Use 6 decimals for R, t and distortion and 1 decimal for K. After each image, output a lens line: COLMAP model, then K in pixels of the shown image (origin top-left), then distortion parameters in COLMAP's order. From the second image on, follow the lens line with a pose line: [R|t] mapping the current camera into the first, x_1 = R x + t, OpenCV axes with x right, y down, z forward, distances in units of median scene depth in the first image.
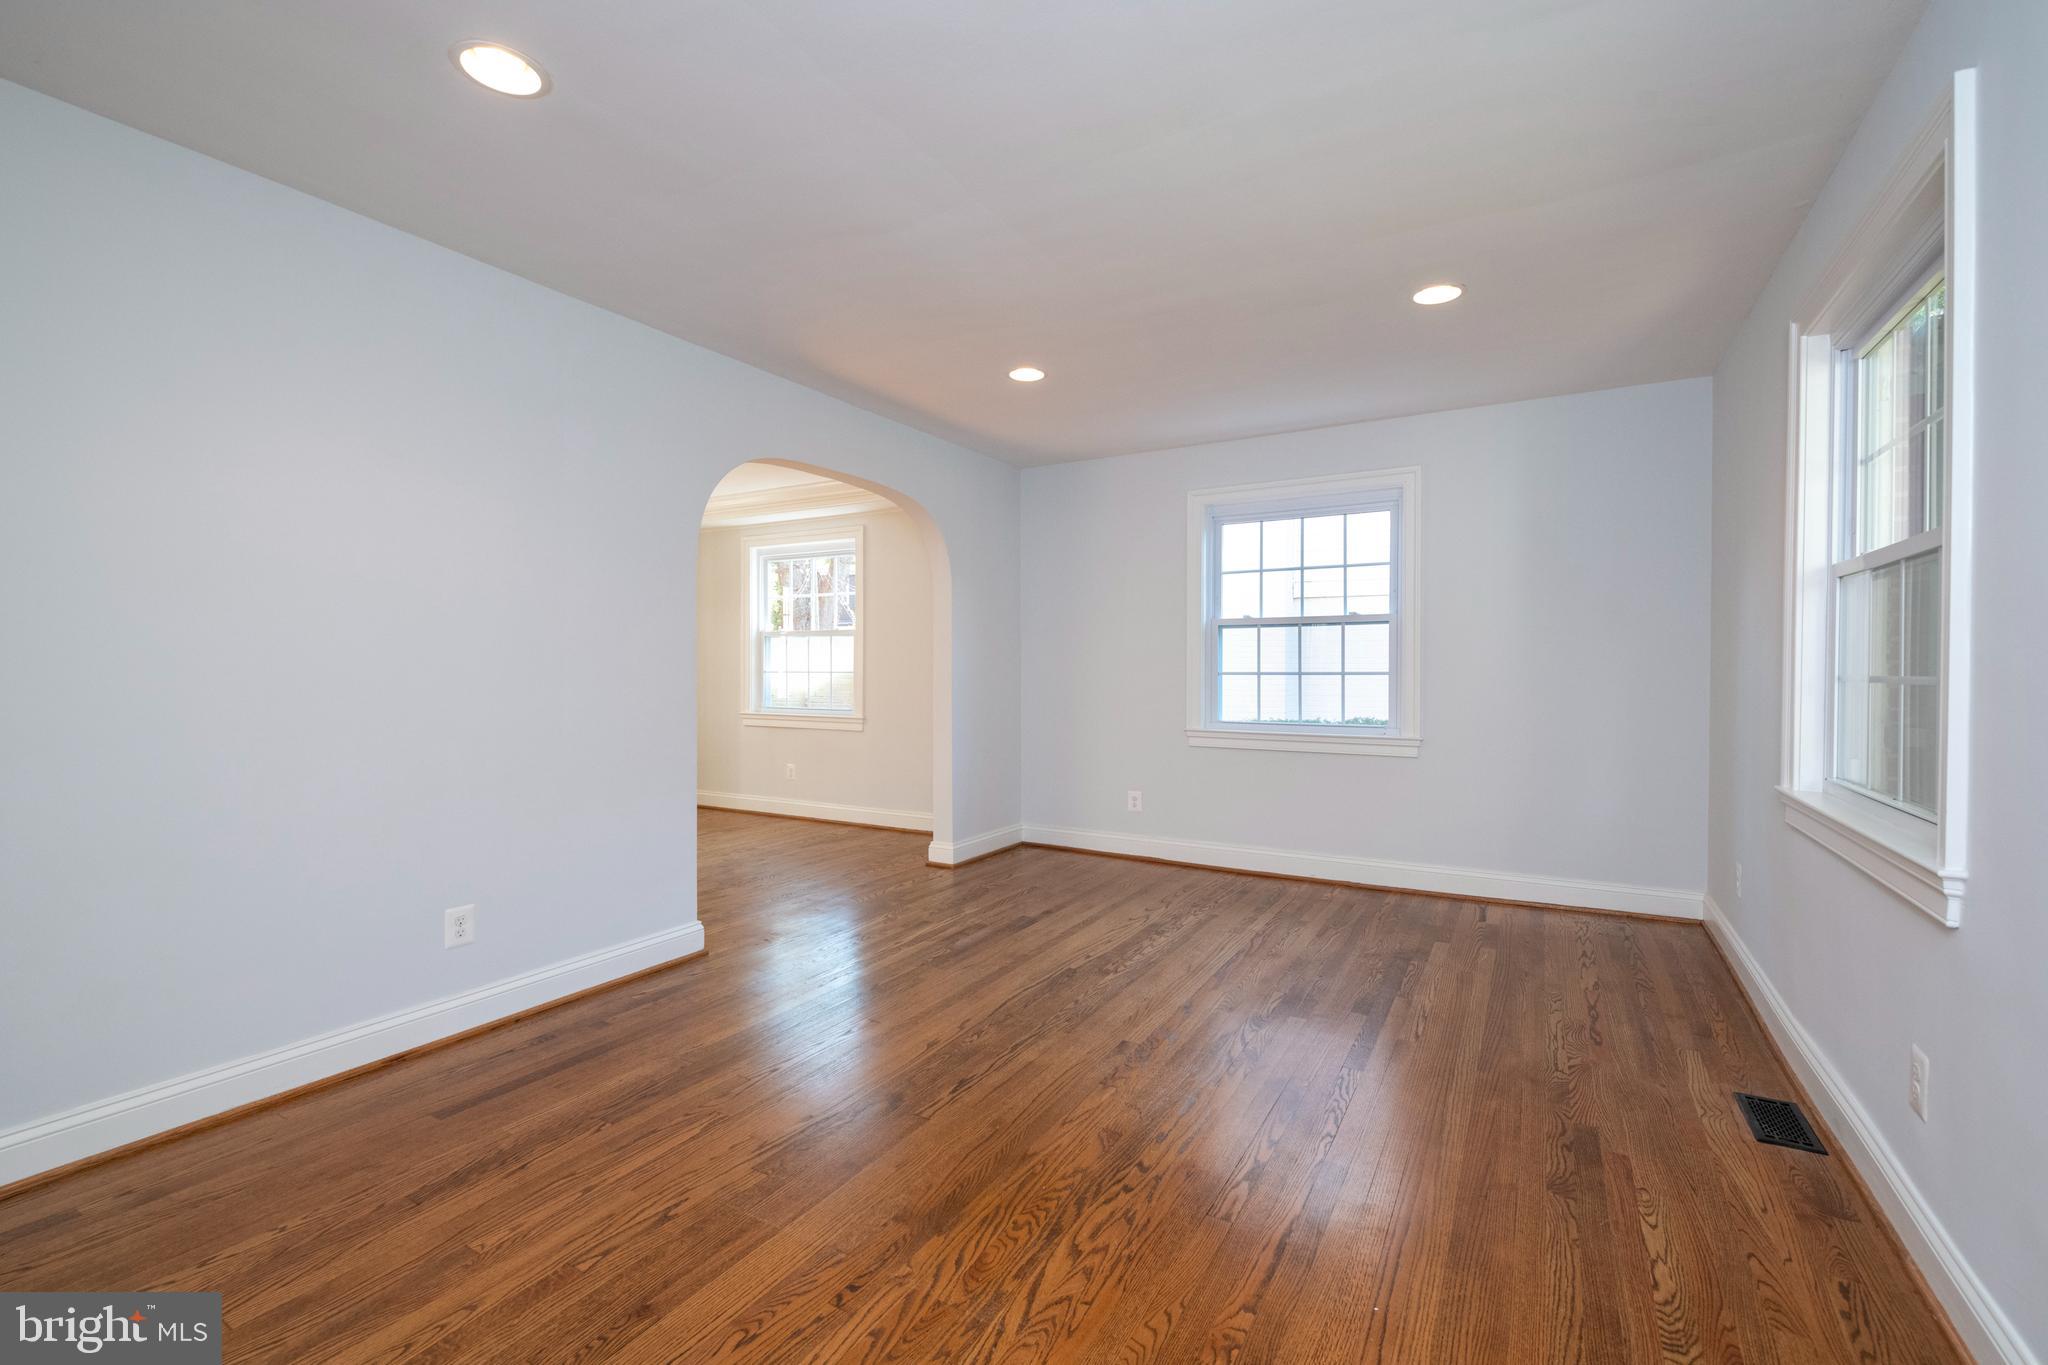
lens RADIAL K [[874.9, 0, 1027.2], [0, 874.9, 680.2], [0, 0, 1]] dist [0.008010, -0.001807]
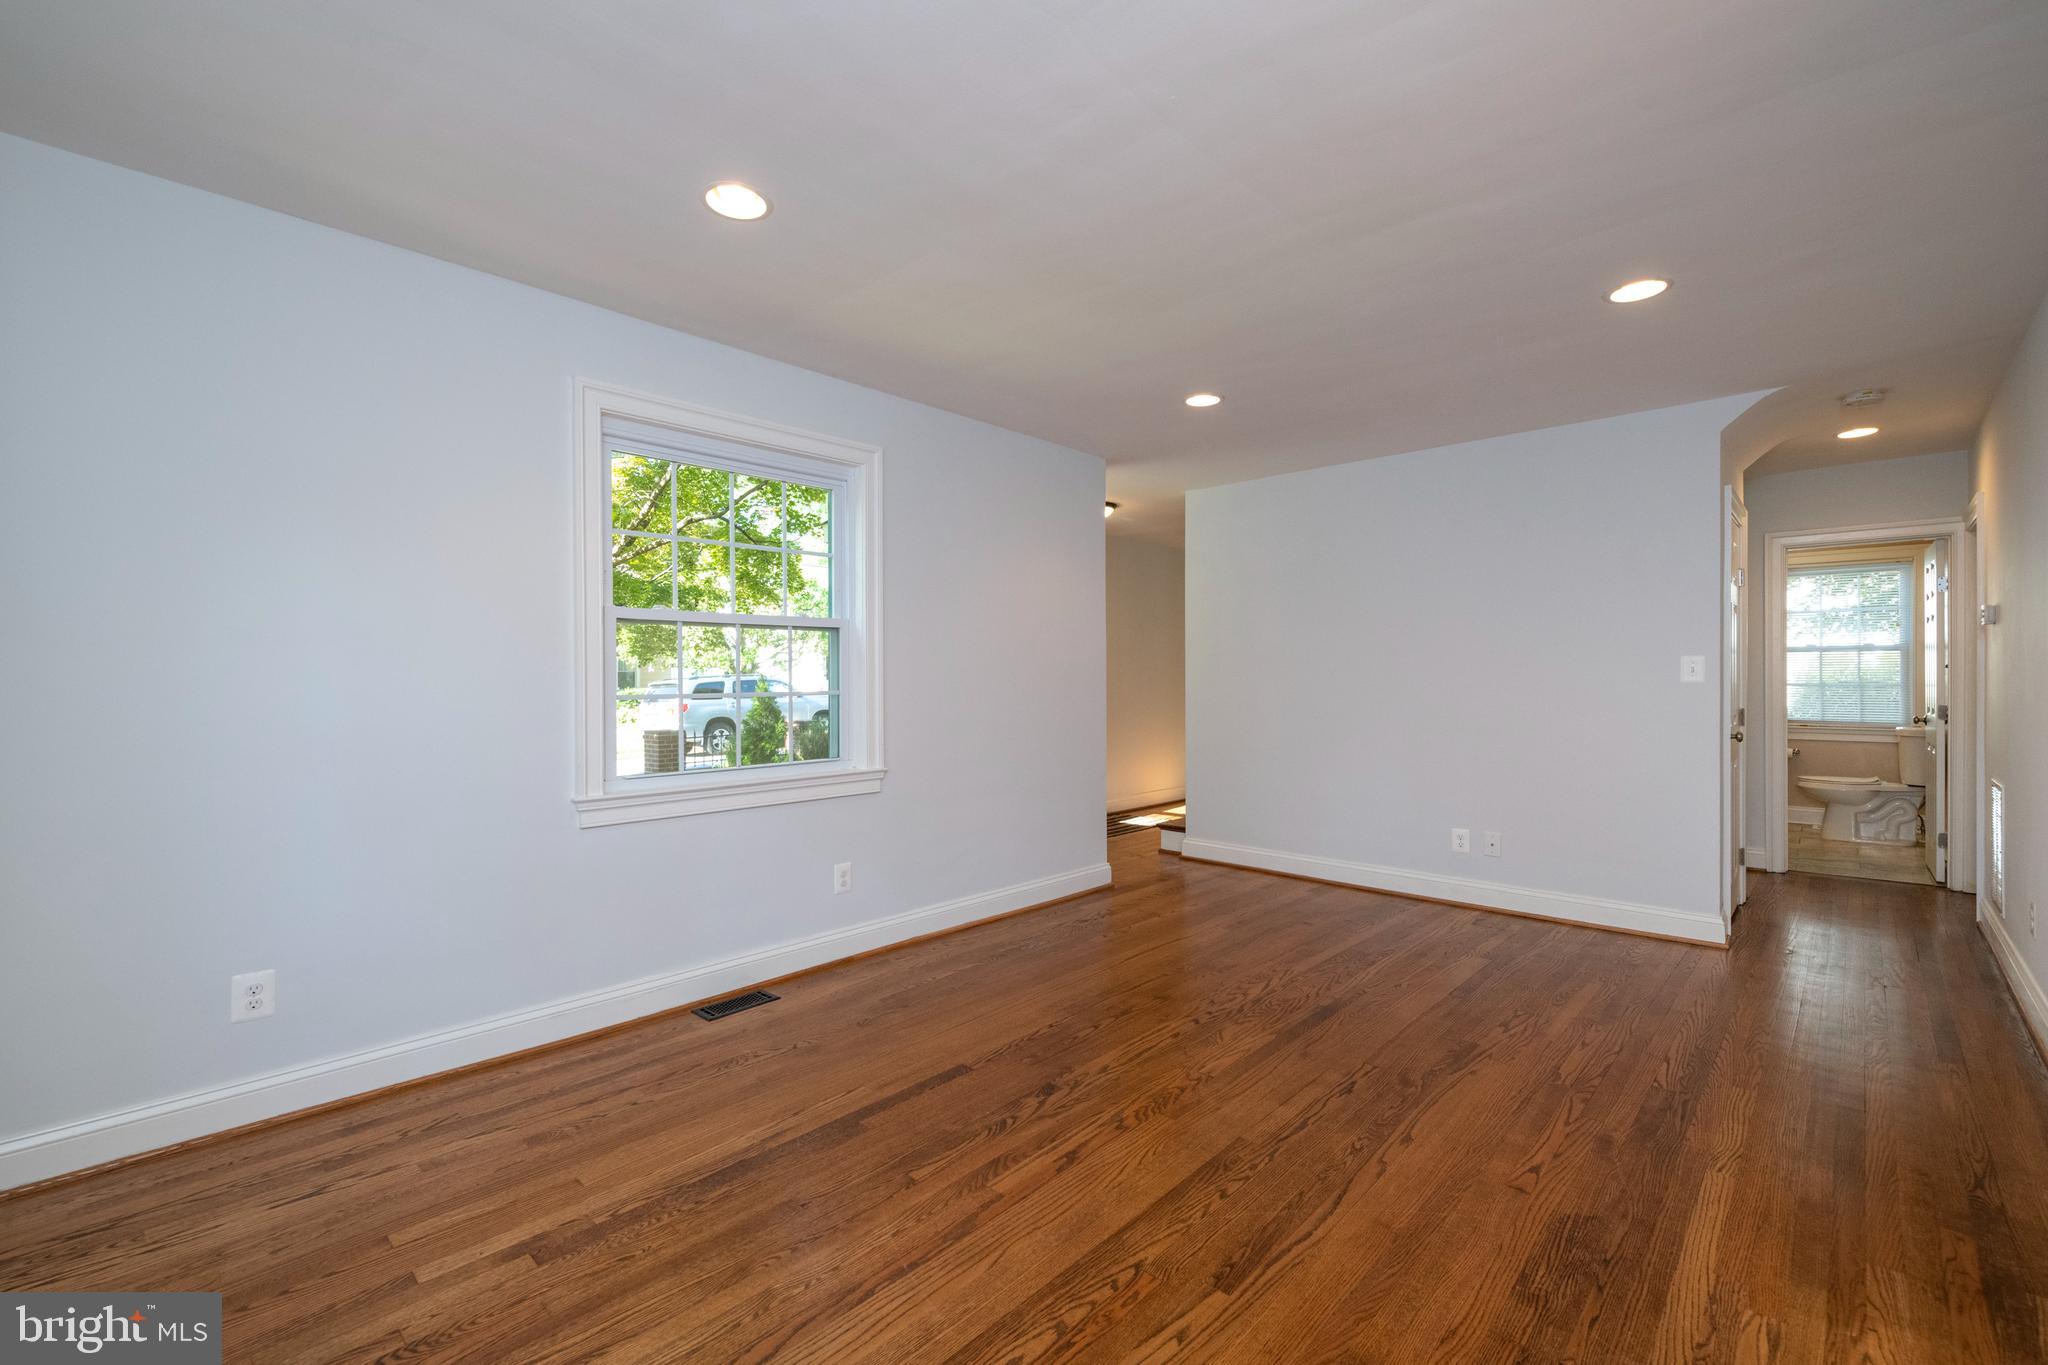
lens RADIAL K [[874.9, 0, 1020.1], [0, 874.9, 680.4], [0, 0, 1]] dist [0.008010, -0.001807]
pose [[-0.973395, 0.002816, 0.229116, 0.059308], [0.007829, 0.999749, 0.020973, -0.047191], [-0.229000, 0.022209, -0.973173, 1.887069]]
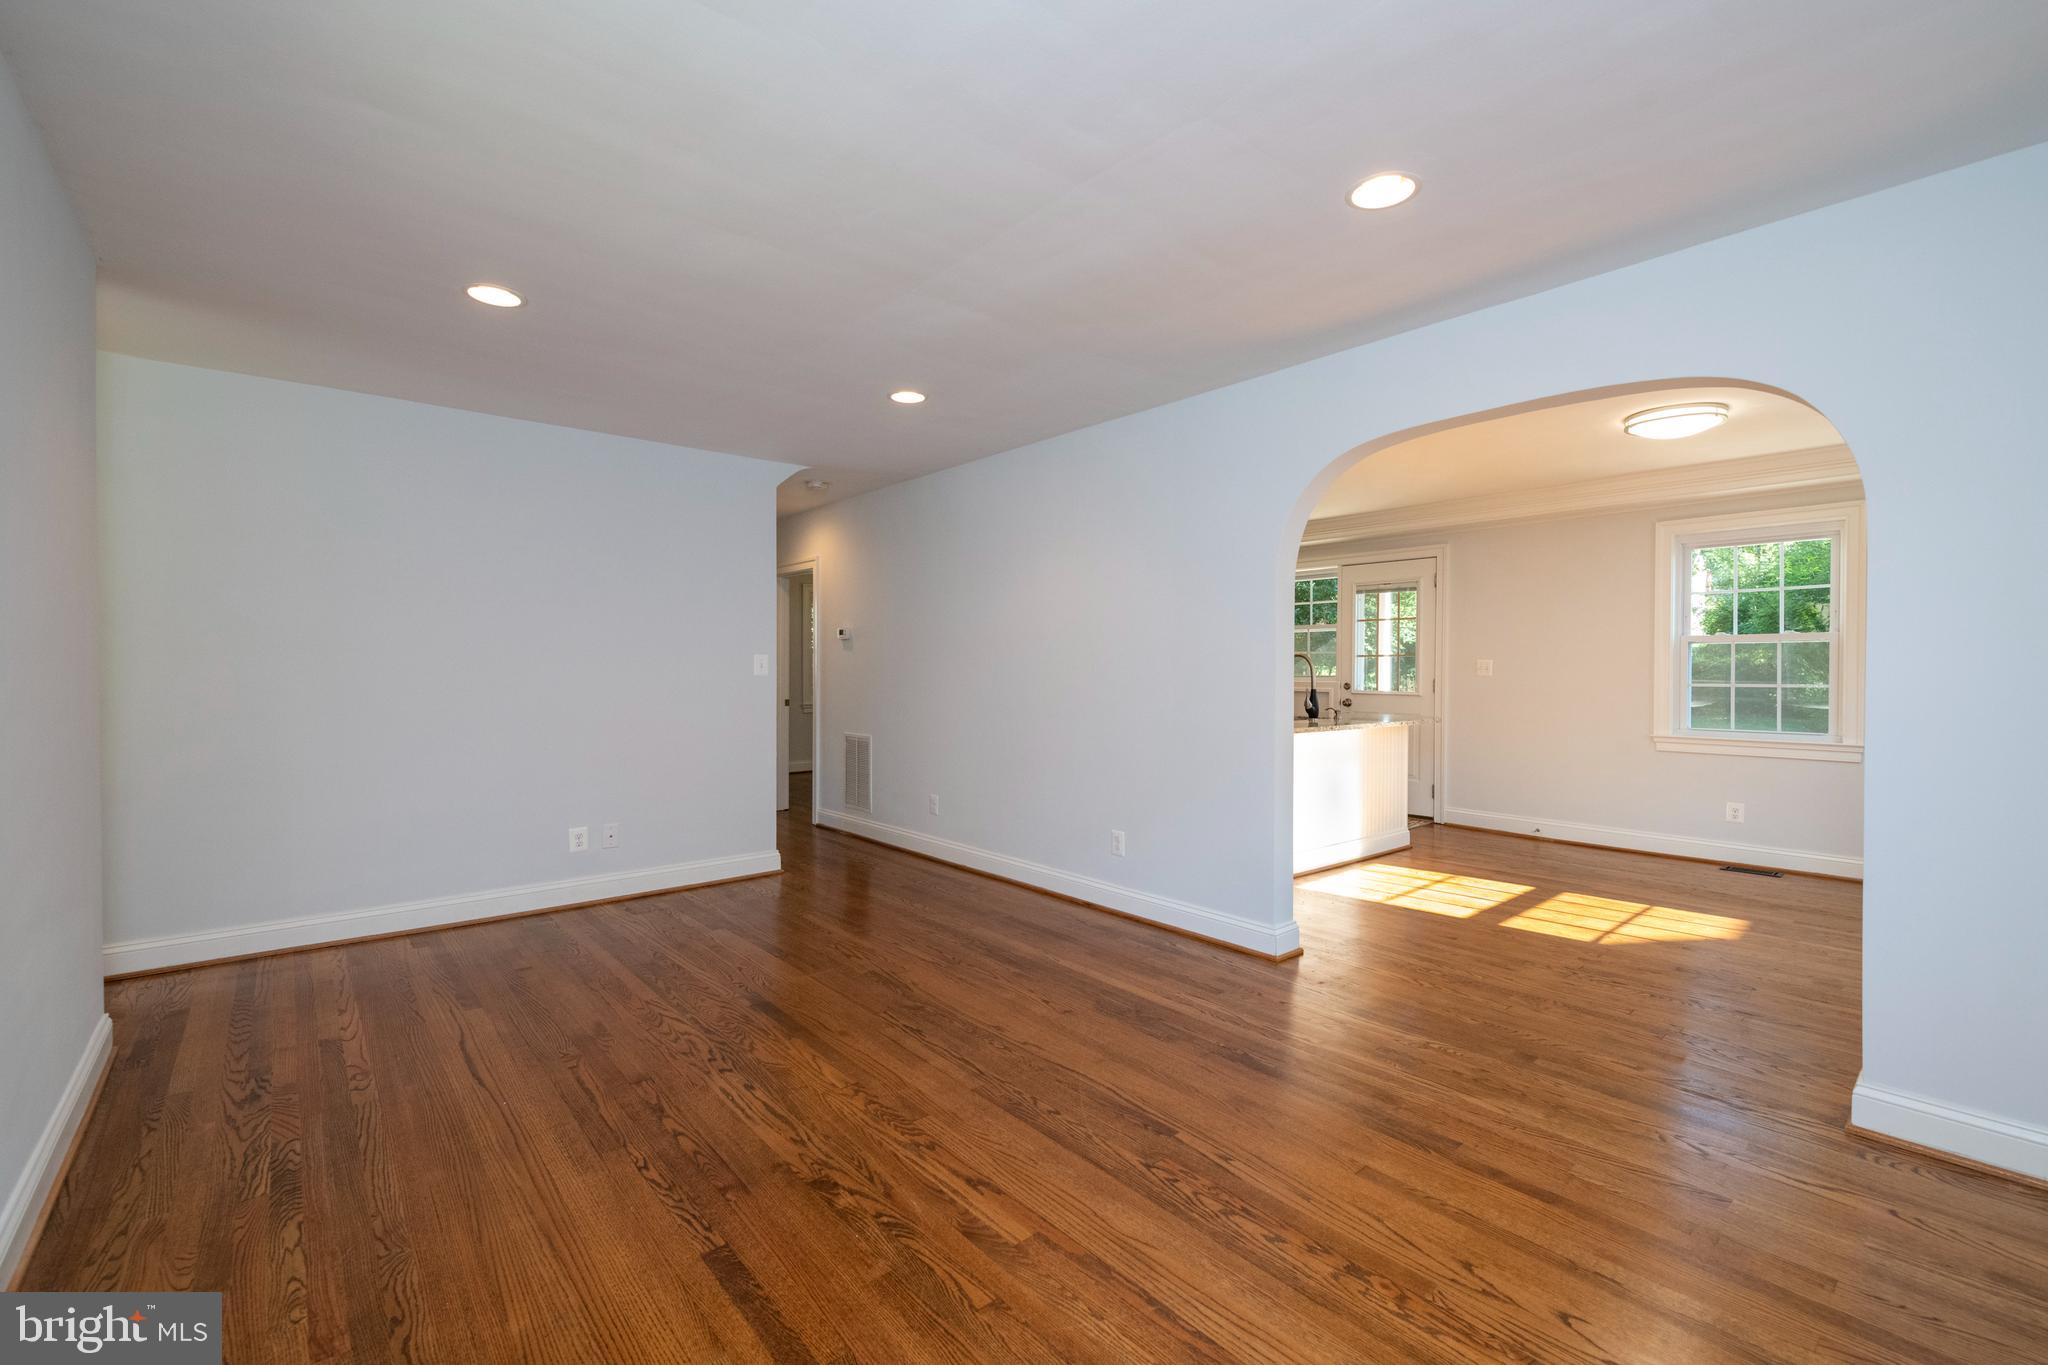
lens RADIAL K [[874.9, 0, 1036.3], [0, 874.9, 678.6], [0, 0, 1]] dist [0.008010, -0.001807]
pose [[-0.323100, 0.012178, -0.946286, 0.904395], [-0.018230, 0.999652, 0.019089, -0.044293], [0.946189, 0.023418, -0.322766, 1.381261]]
